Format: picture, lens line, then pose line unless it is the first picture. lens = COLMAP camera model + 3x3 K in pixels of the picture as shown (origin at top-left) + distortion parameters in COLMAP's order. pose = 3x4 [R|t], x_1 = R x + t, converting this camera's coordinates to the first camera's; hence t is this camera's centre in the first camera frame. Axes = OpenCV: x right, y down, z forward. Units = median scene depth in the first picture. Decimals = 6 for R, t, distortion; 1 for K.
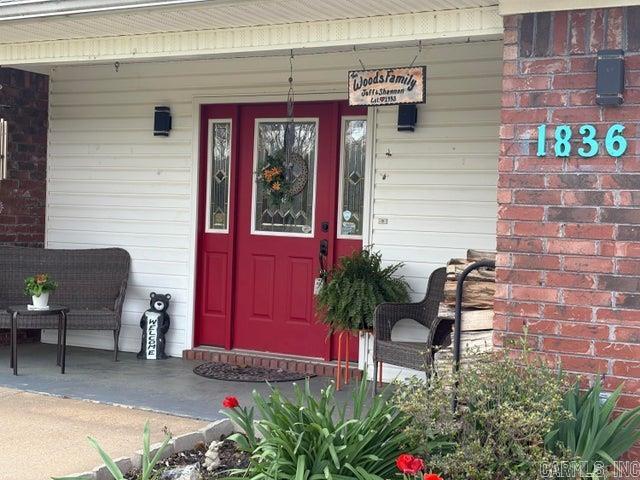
lens RADIAL K [[935.2, 0, 320.0], [0, 935.2, 240.0], [0, 0, 1]] dist [0.016473, 0.012557]
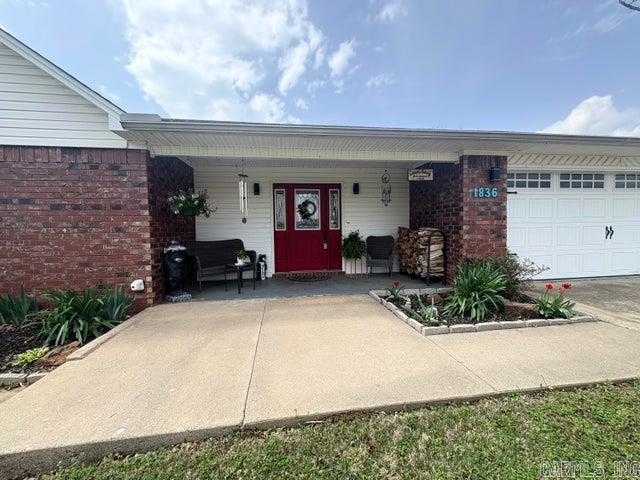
lens RADIAL K [[255.6, 0, 320.0], [0, 255.6, 240.0], [0, 0, 1]] dist [-0.001175, -0.000094]
pose [[0.817029, -0.070219, 0.572305, -0.478245], [0.060991, 0.997513, 0.035319, 0.000775], [-0.573362, 0.006049, 0.819280, 0.337069]]
